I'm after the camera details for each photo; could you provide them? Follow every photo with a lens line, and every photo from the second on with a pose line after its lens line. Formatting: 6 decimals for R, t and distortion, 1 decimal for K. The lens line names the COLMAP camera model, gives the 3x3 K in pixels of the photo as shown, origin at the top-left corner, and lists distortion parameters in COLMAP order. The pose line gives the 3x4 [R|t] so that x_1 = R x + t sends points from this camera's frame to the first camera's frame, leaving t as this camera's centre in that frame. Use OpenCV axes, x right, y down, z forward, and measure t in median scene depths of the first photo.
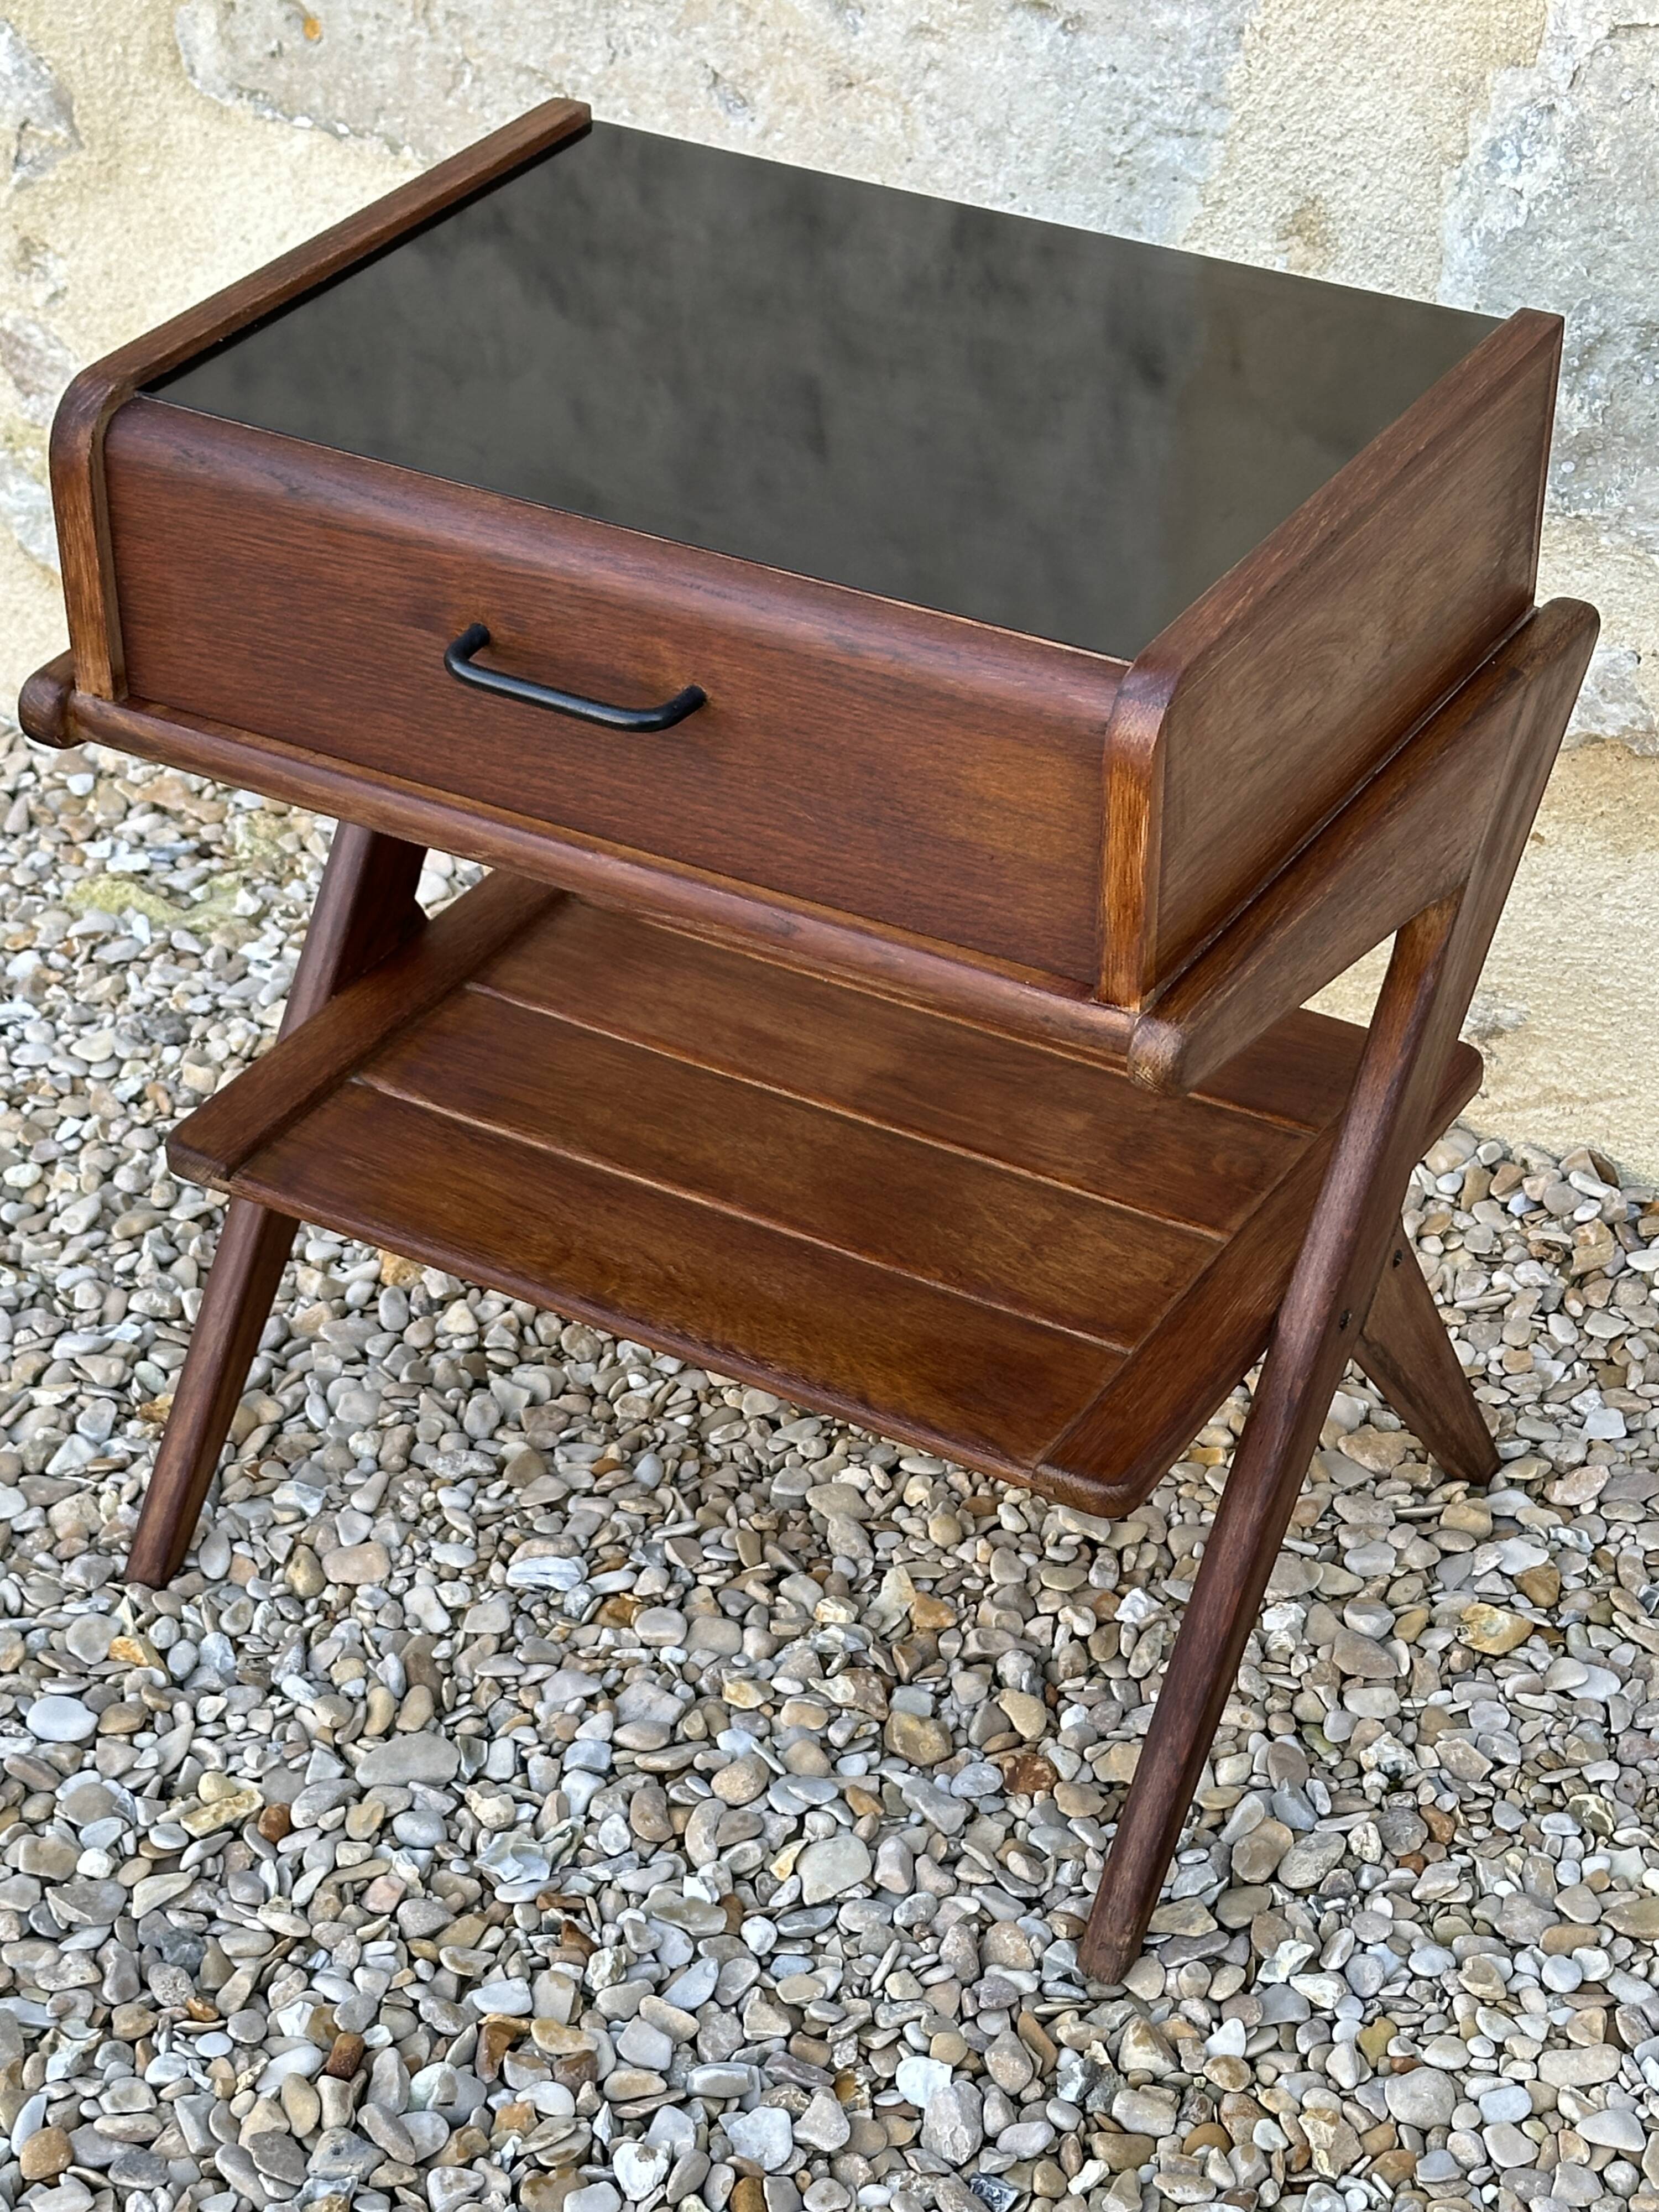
lens RADIAL K [[4415.3, 0, 815.8], [0, 4415.3, 1125.7], [0, 0, 1]] dist [0.142735, 0.008347]
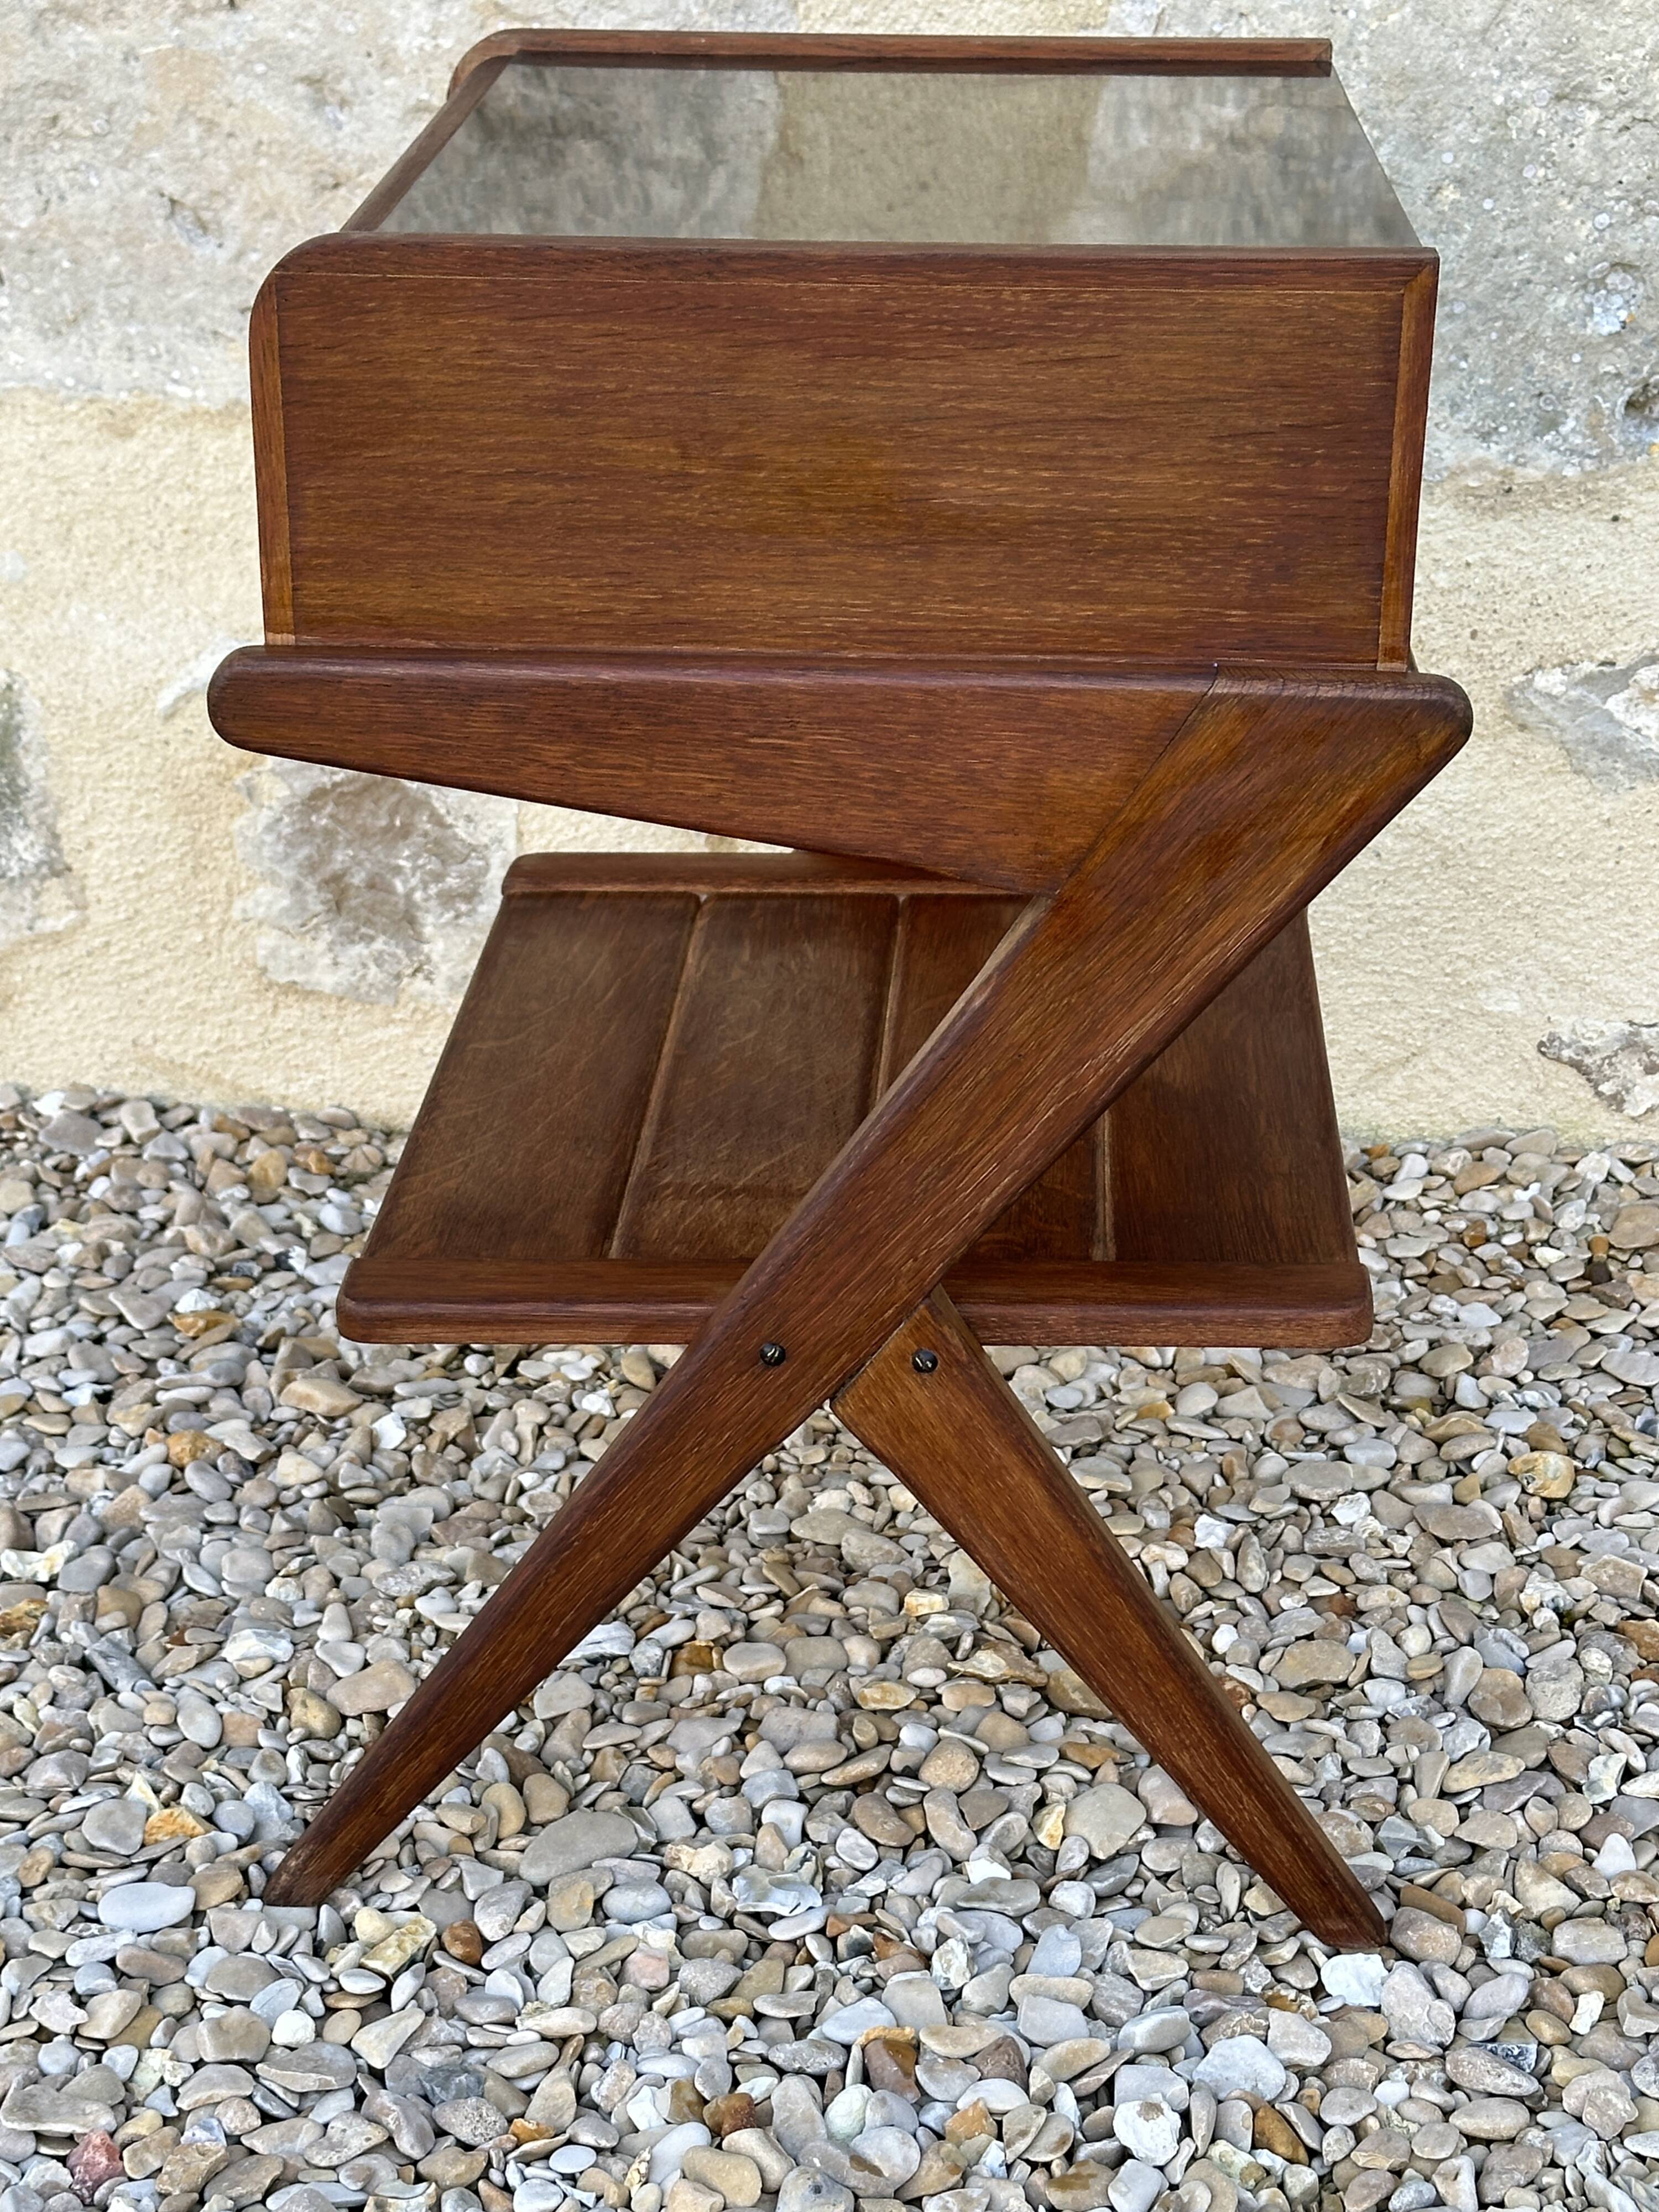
lens RADIAL K [[3992.2, 0, 819.5], [0, 3992.2, 1115.6], [0, 0, 1]] dist [0.127107, 0.075674]
pose [[0.902449, -0.158891, 0.400423, -0.325240], [0.235048, 0.960561, -0.148578, 0.131623], [-0.361023, 0.228202, 0.904205, 0.259525]]
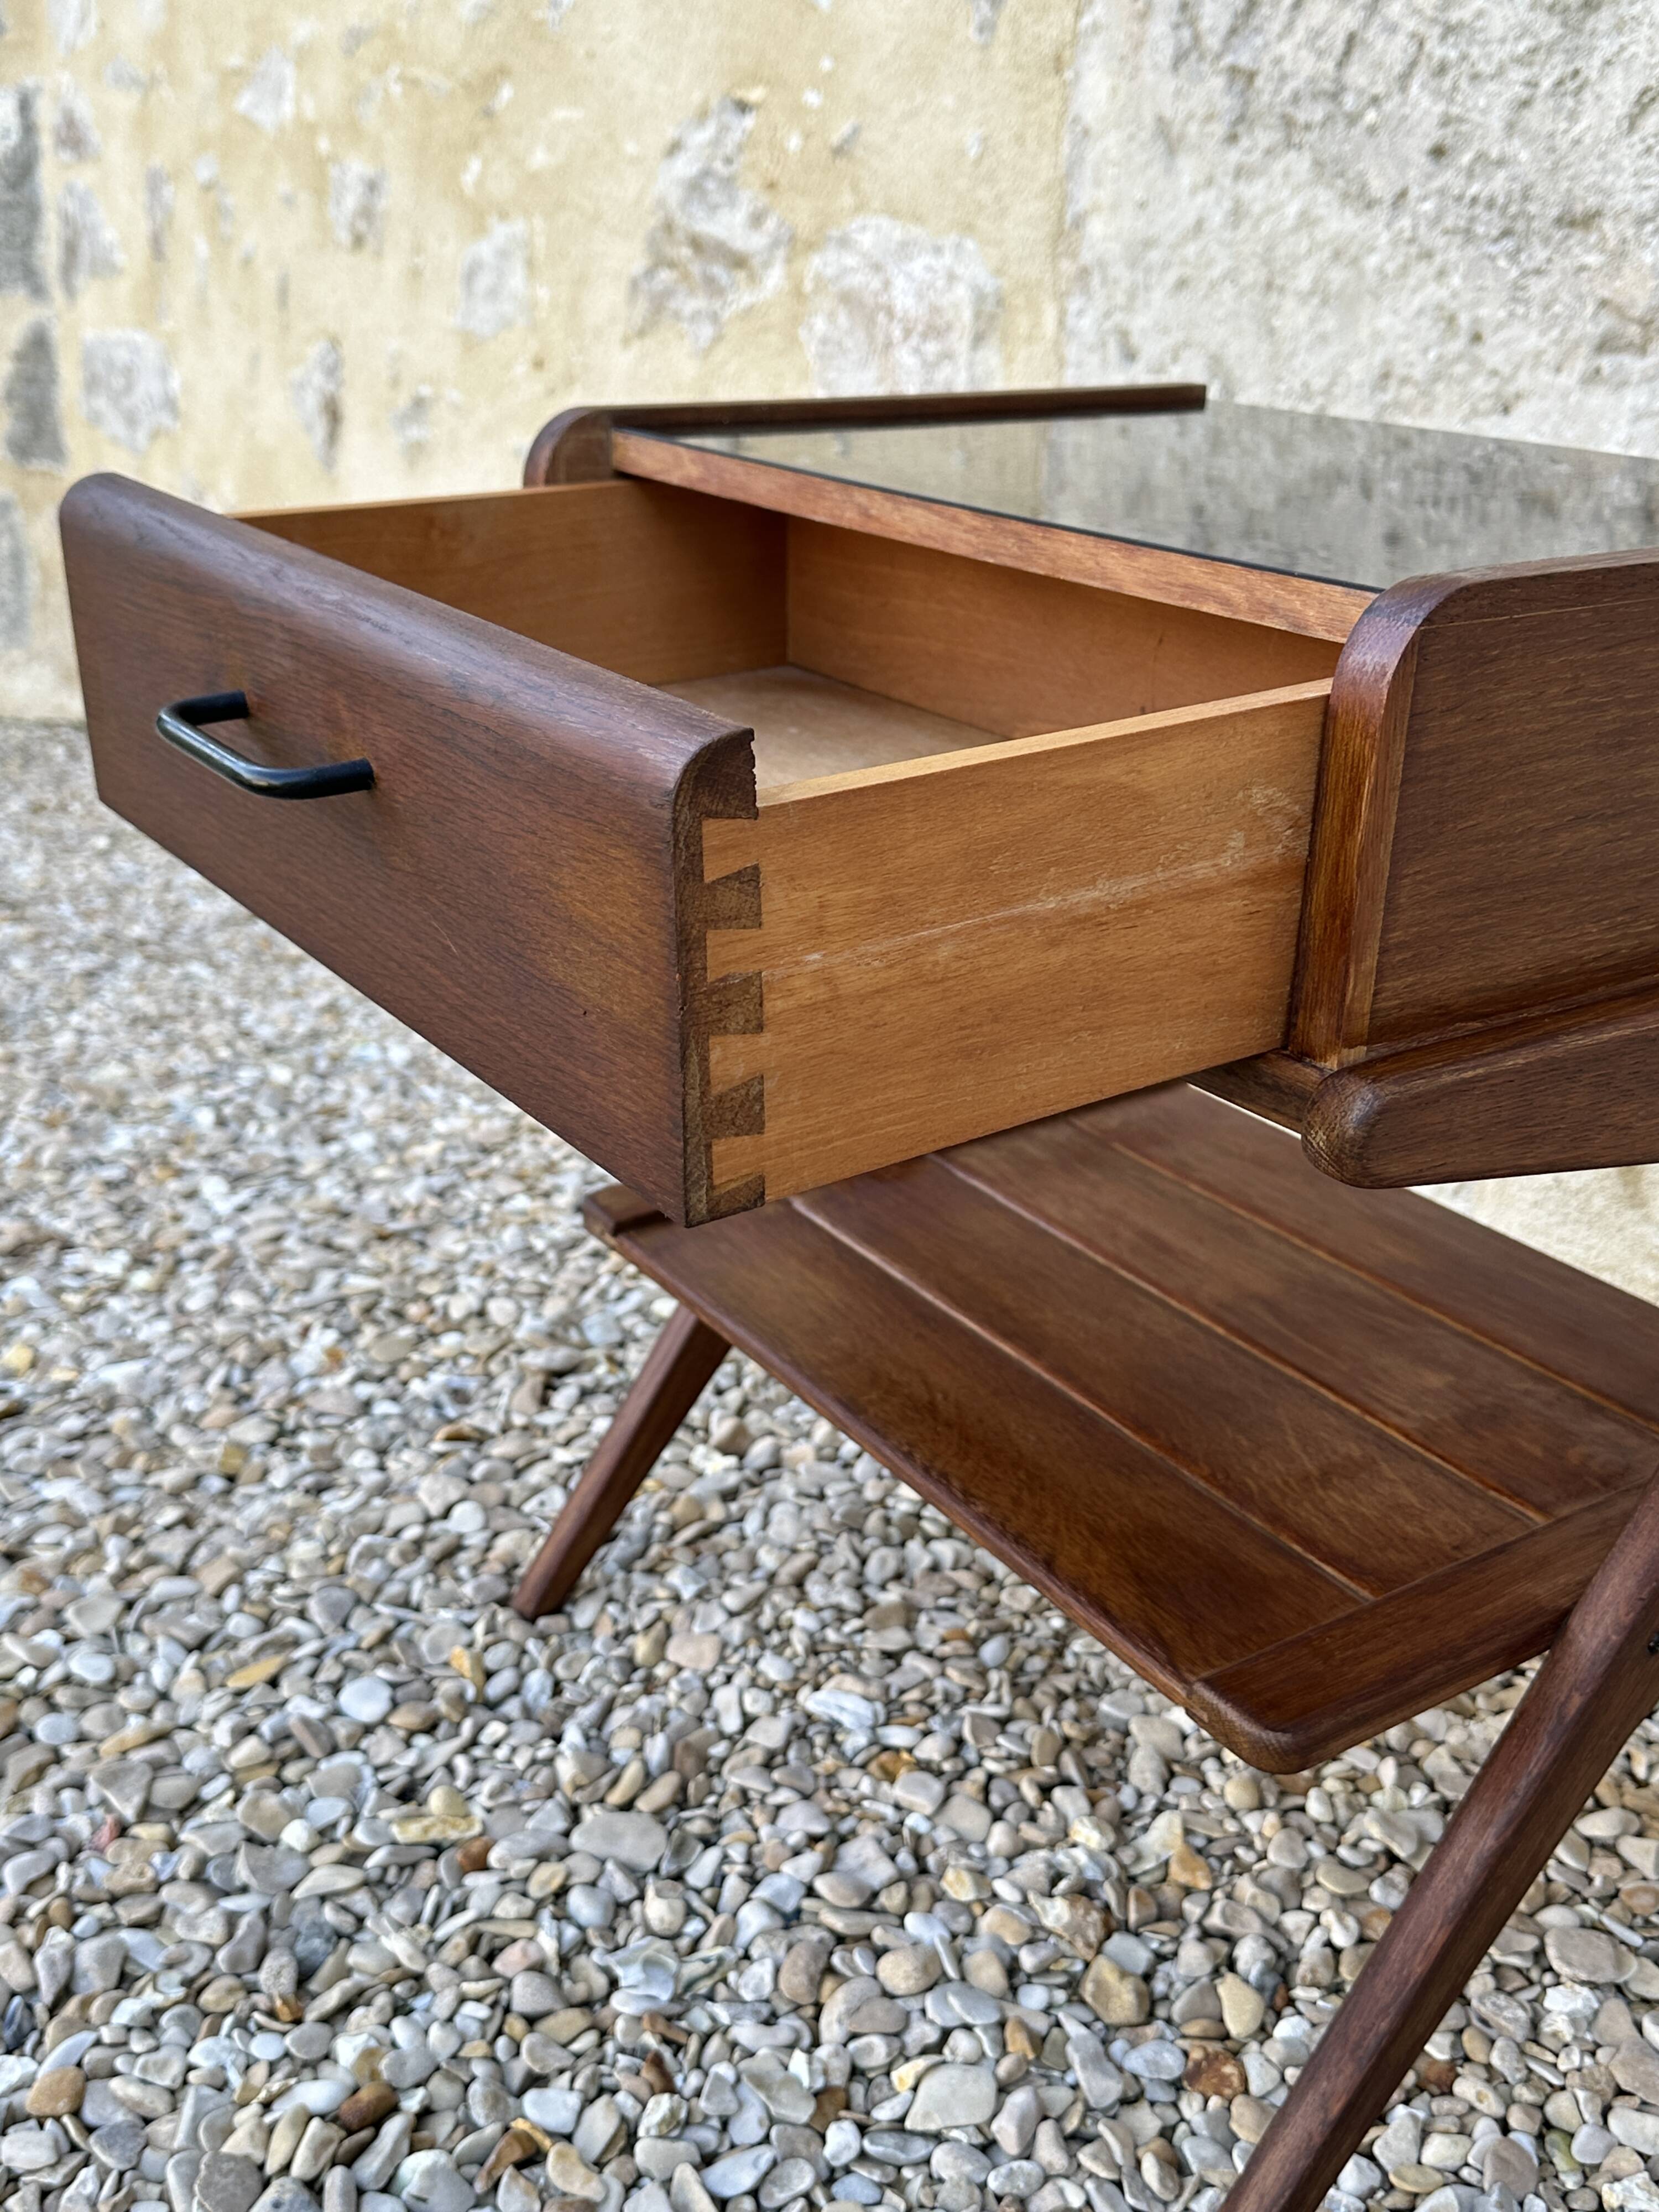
lens RADIAL K [[2277.2, 0, 804.8], [0, 2277.2, 1099.4], [0, 0, 1]] dist [0.202233, -0.484169]
pose [[0.898163, 0.185791, -0.398479, 0.120965], [-0.265683, 0.951484, -0.155214, 0.052936], [0.350309, 0.245276, 0.903949, 0.488091]]
